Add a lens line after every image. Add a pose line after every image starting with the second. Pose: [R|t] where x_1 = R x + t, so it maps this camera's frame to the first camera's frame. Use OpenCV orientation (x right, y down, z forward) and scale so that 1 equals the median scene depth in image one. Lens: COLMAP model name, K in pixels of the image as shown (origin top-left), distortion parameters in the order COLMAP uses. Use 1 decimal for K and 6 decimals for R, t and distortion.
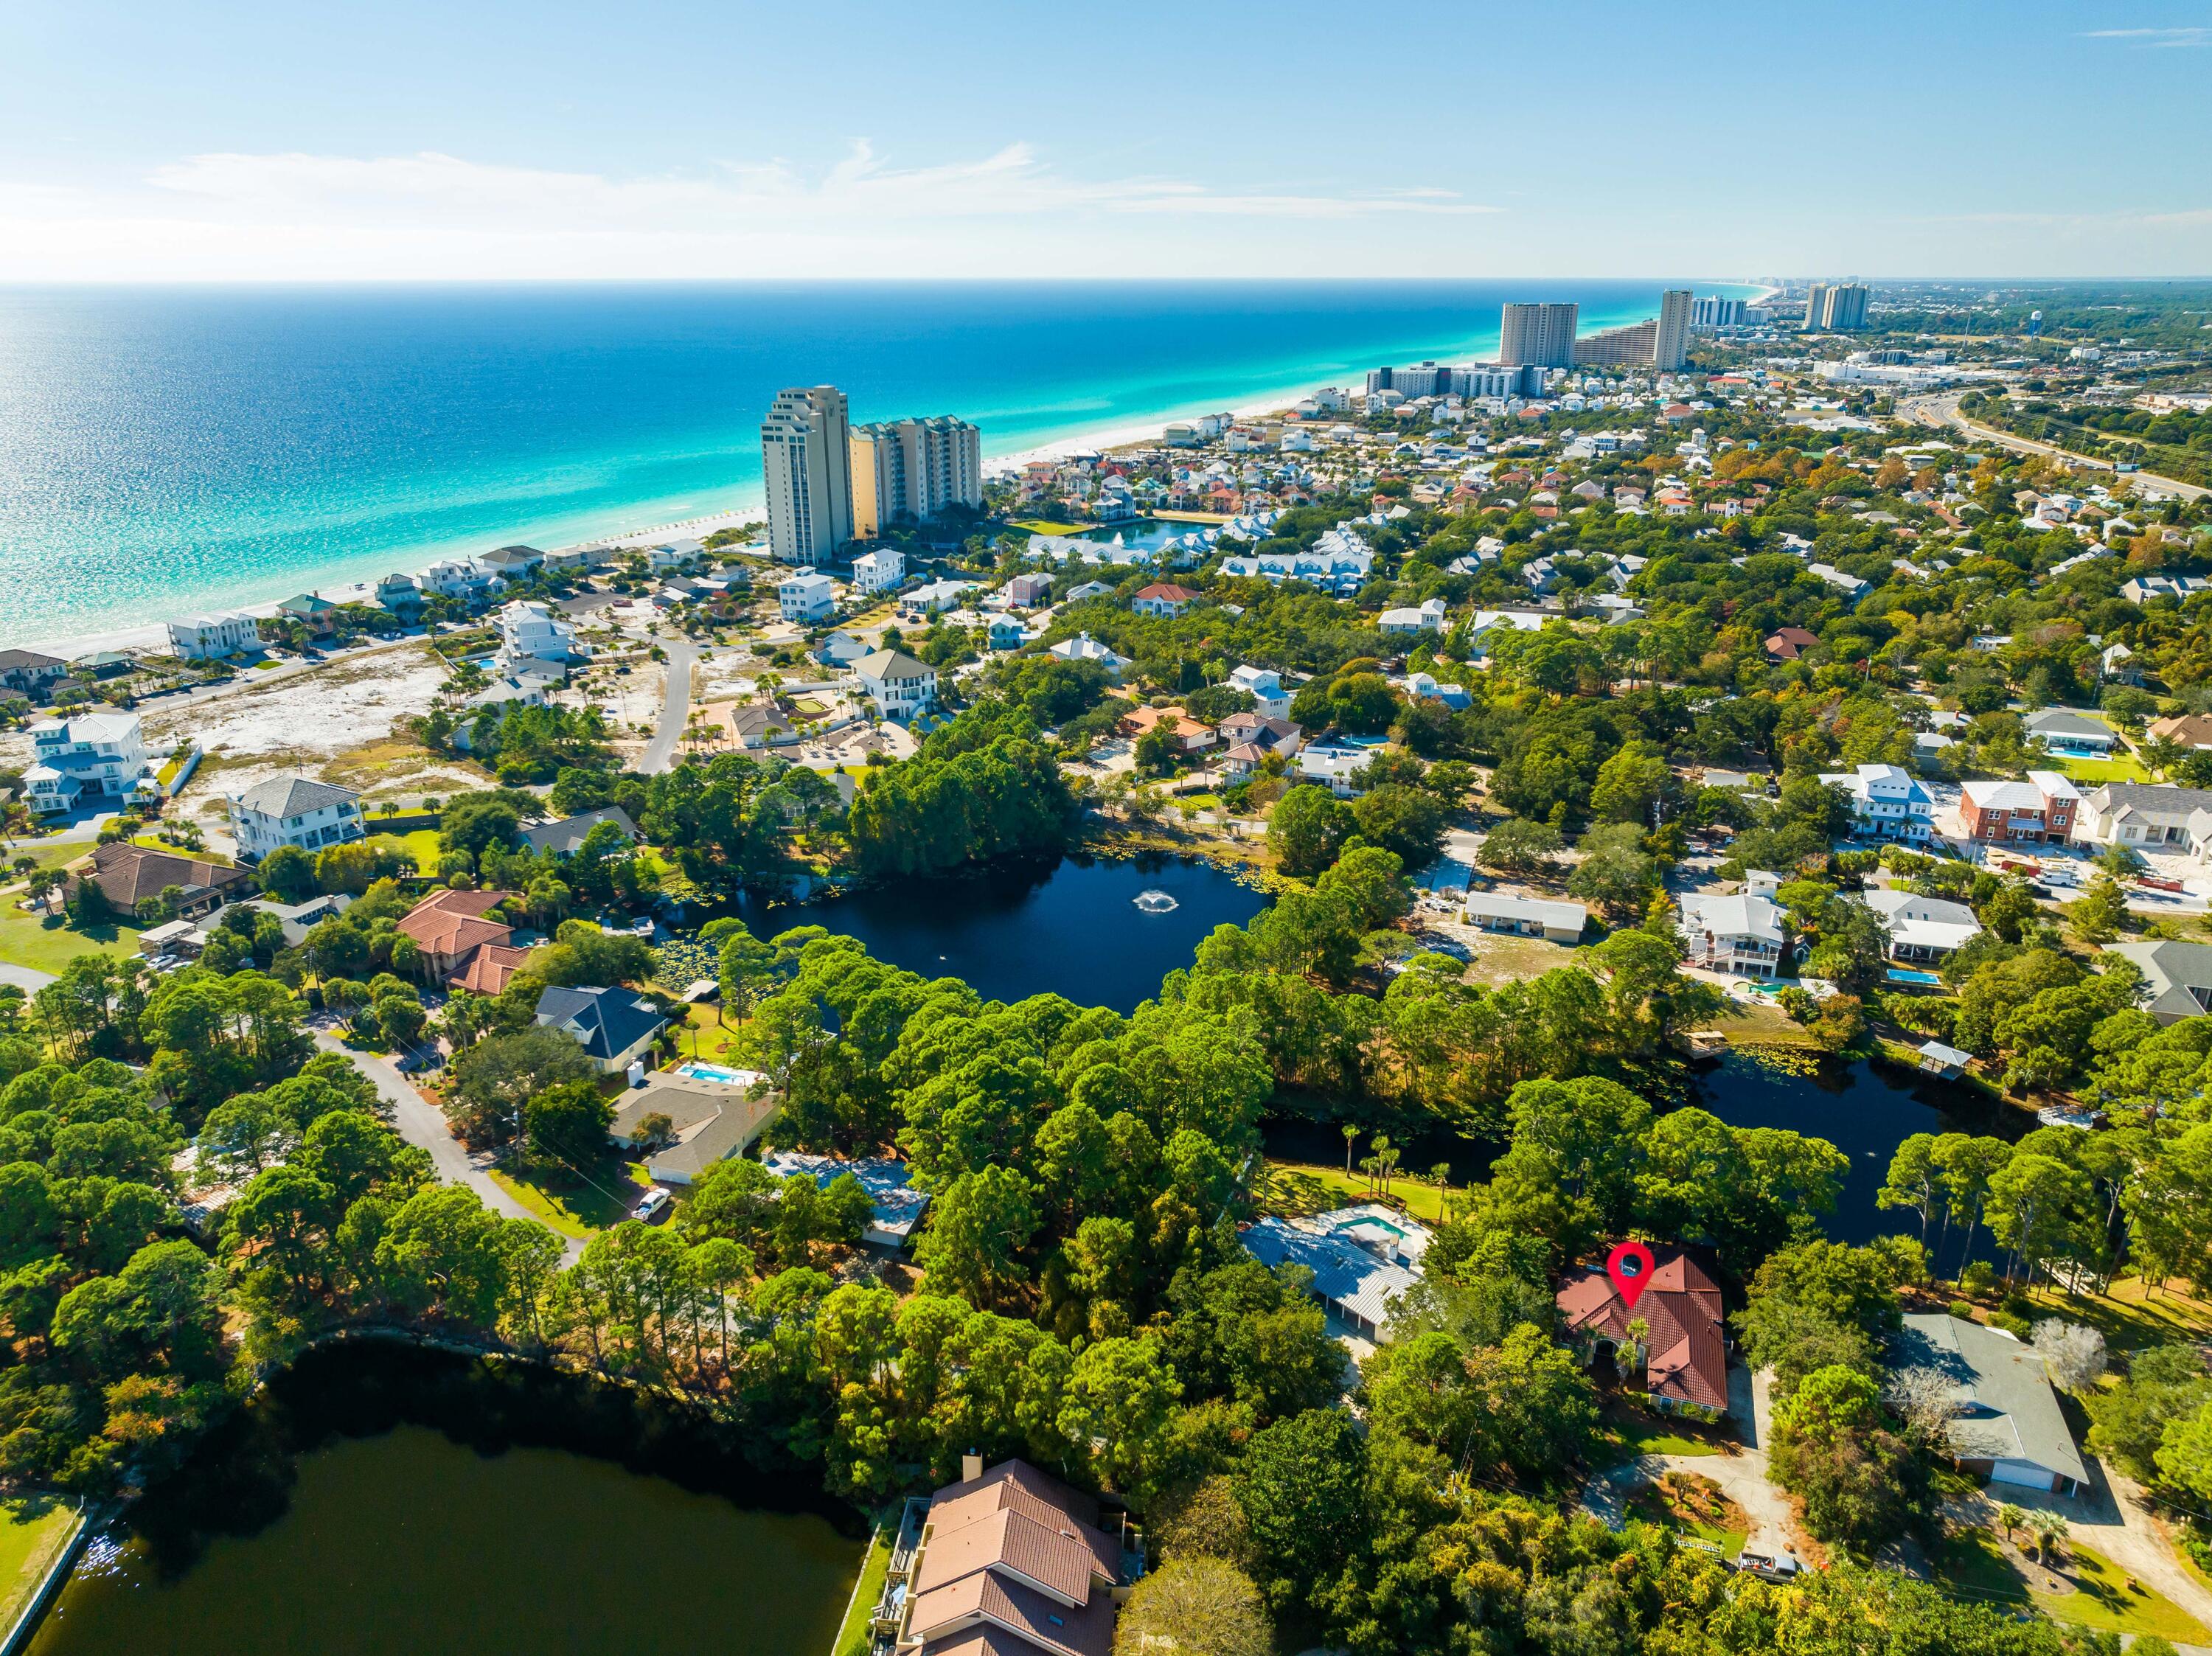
lens RADIAL K [[1547.2, 0, 1106.0], [0, 1547.2, 828.0], [0, 0, 1]] dist [0.000157, -0.002065]
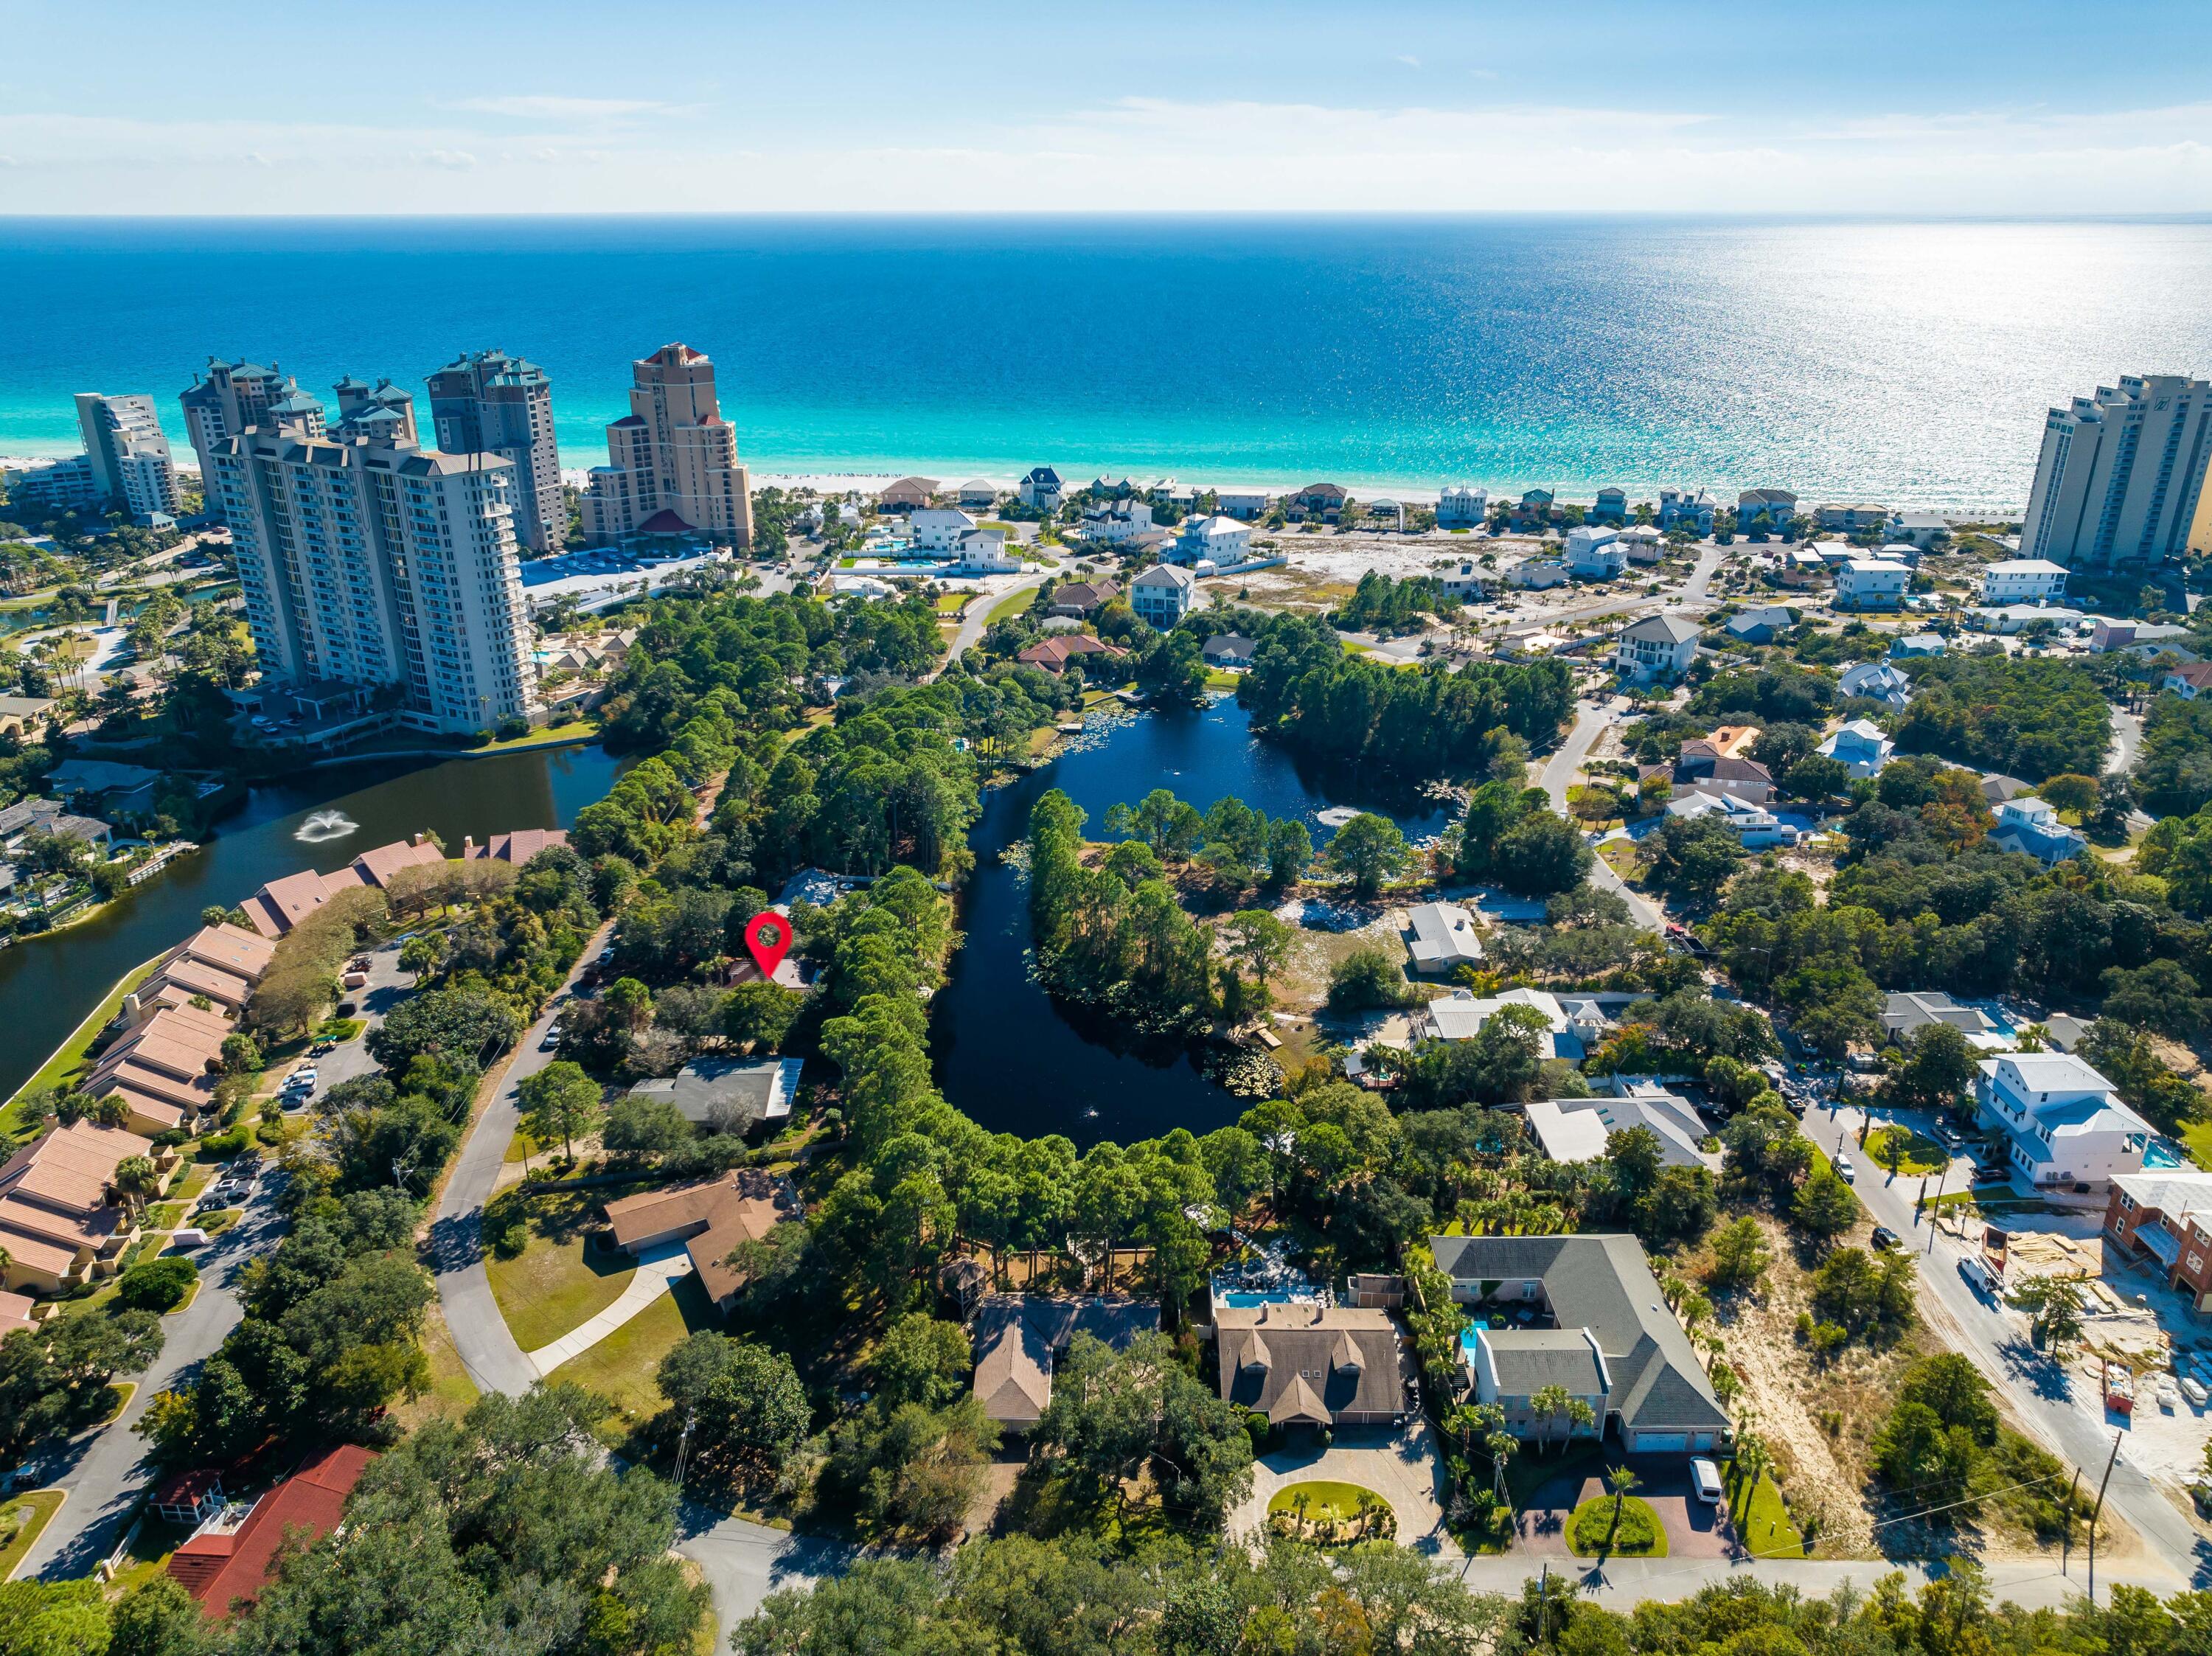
lens RADIAL K [[1545.9, 0, 1106.0], [0, 1545.9, 828.0], [0, 0, 1]] dist [0.018084, -0.059084]
pose [[0.317309, 0.357006, -0.878557, 0.825791], [-0.321378, 0.912094, 0.254561, -0.150113], [0.892206, 0.201575, 0.404149, 0.316729]]
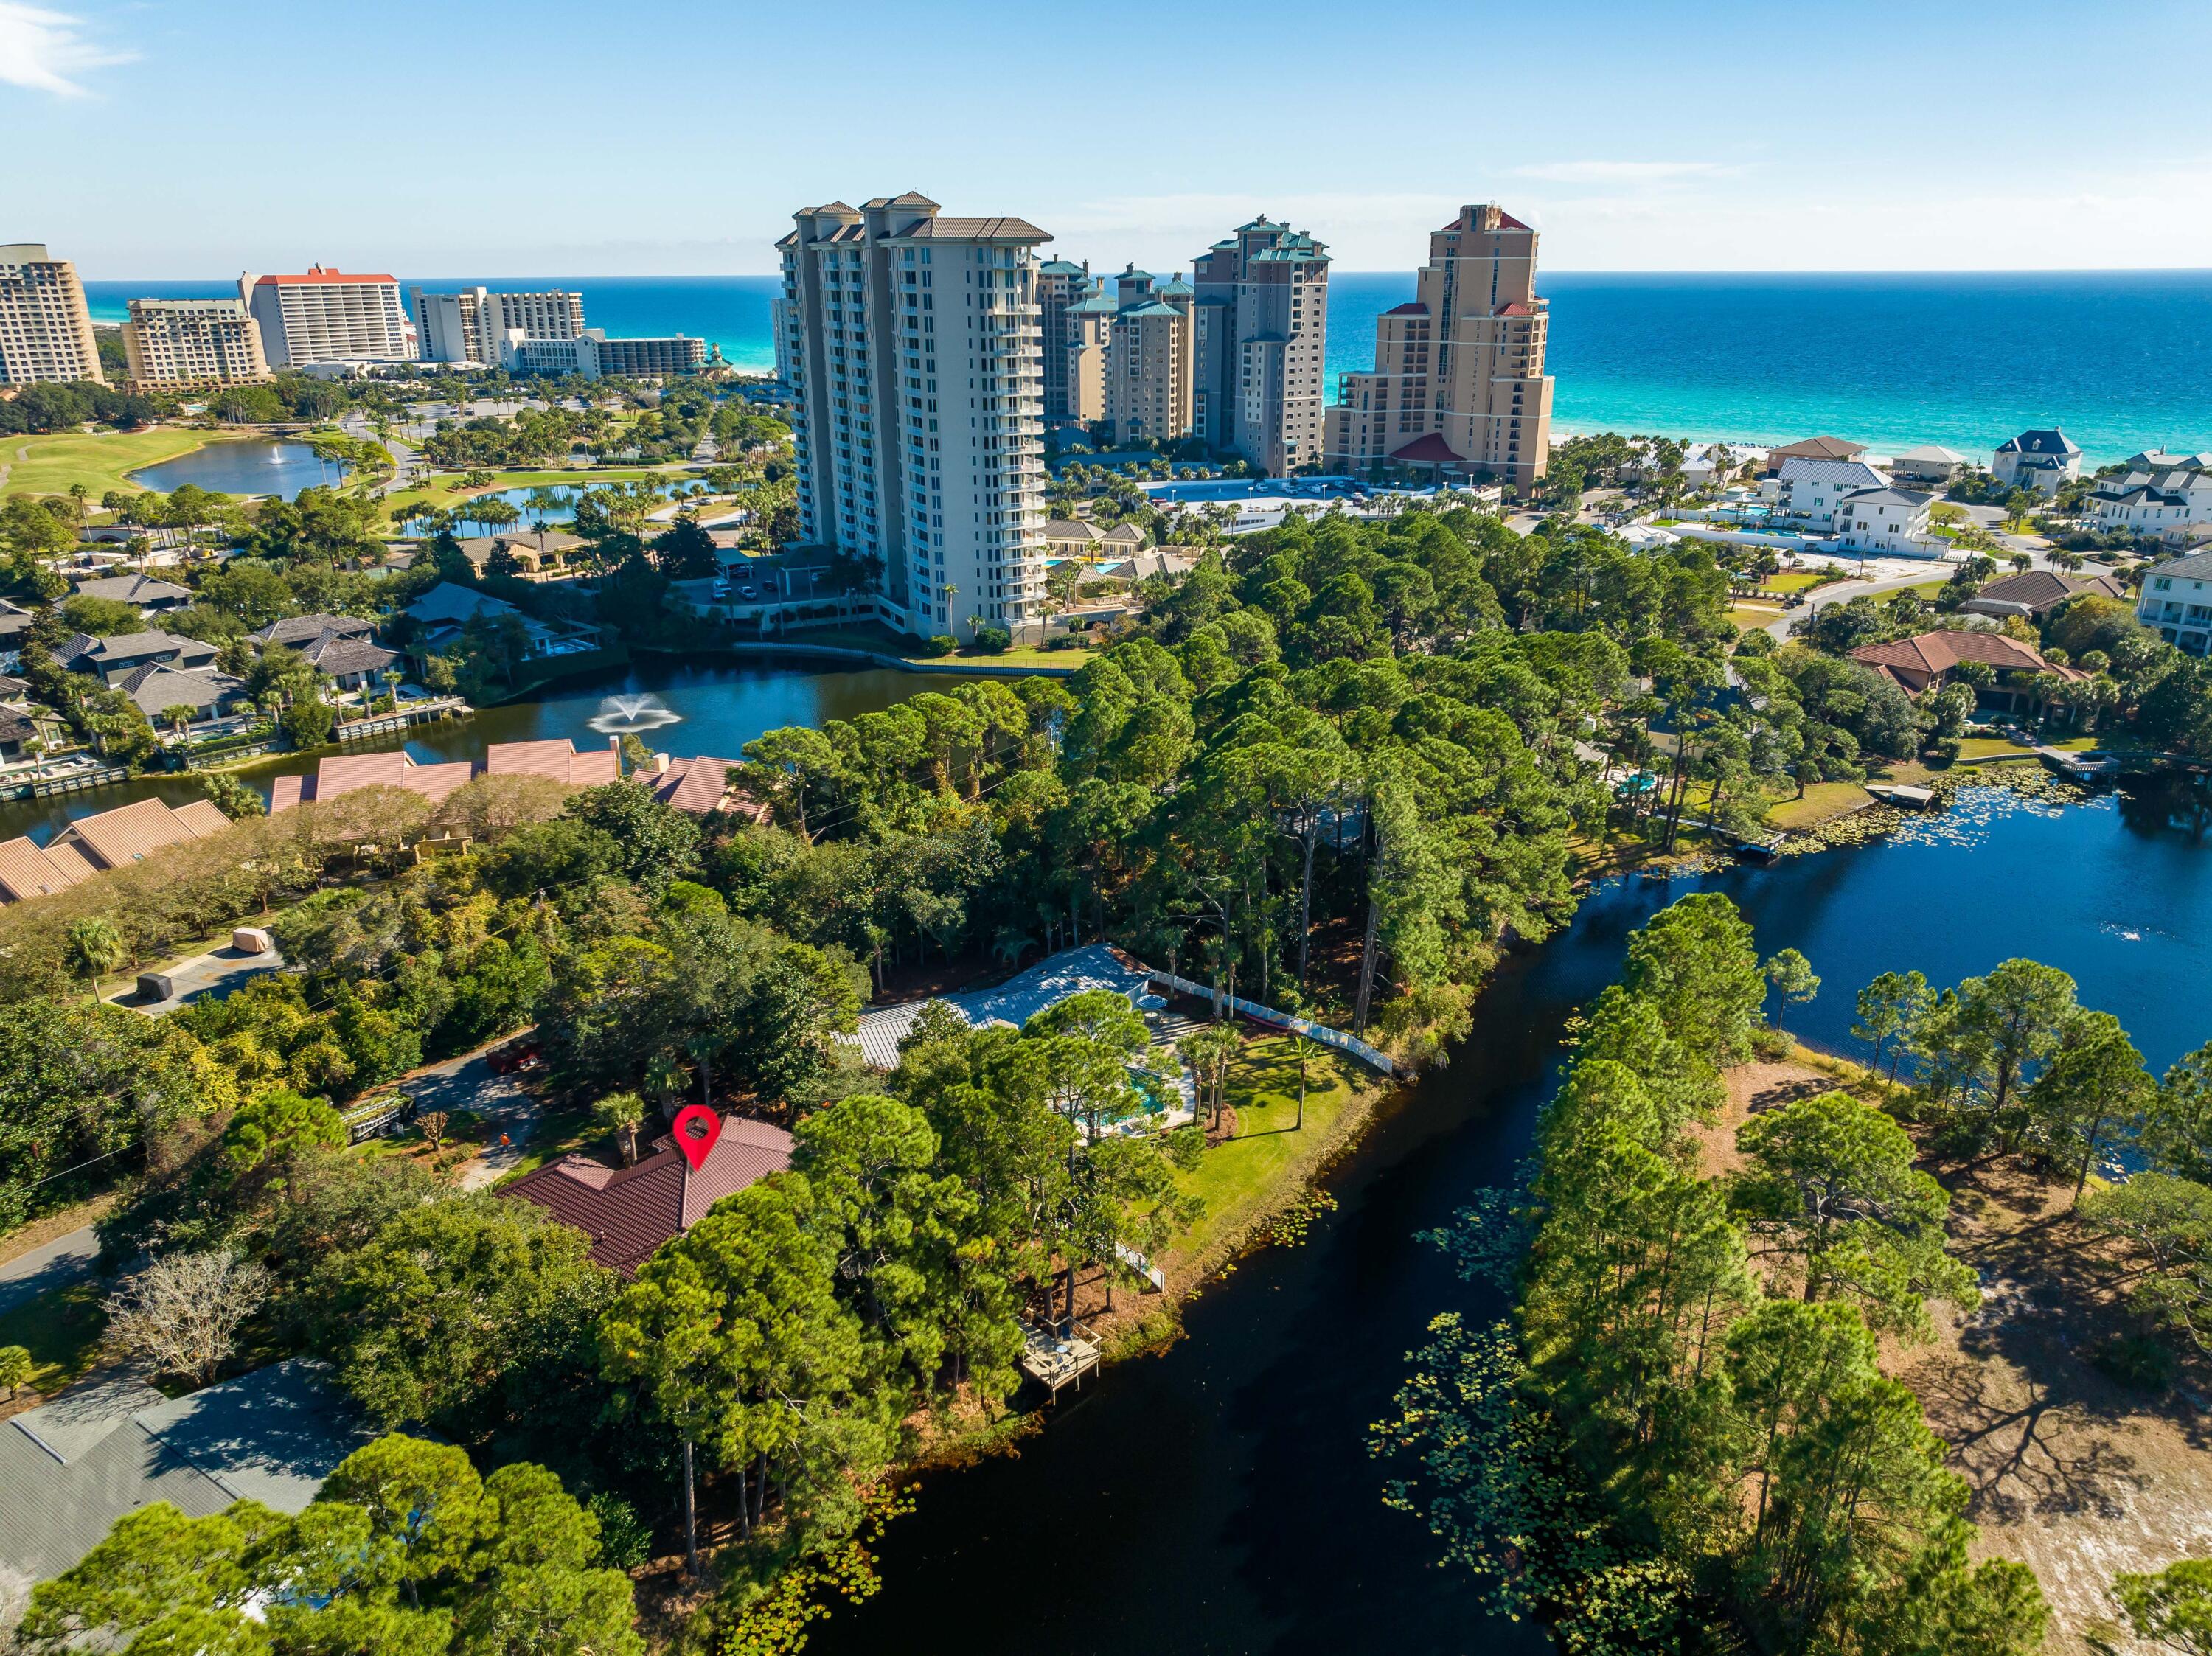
lens RADIAL K [[1544.2, 0, 1106.0], [0, 1544.2, 828.0], [0, 0, 1]] dist [0.000120, -0.003261]
pose [[-0.289971, 0.329601, -0.898487, 0.376060], [-0.321078, 0.850908, 0.415770, -0.047516], [0.901568, 0.409046, -0.140911, 0.561333]]
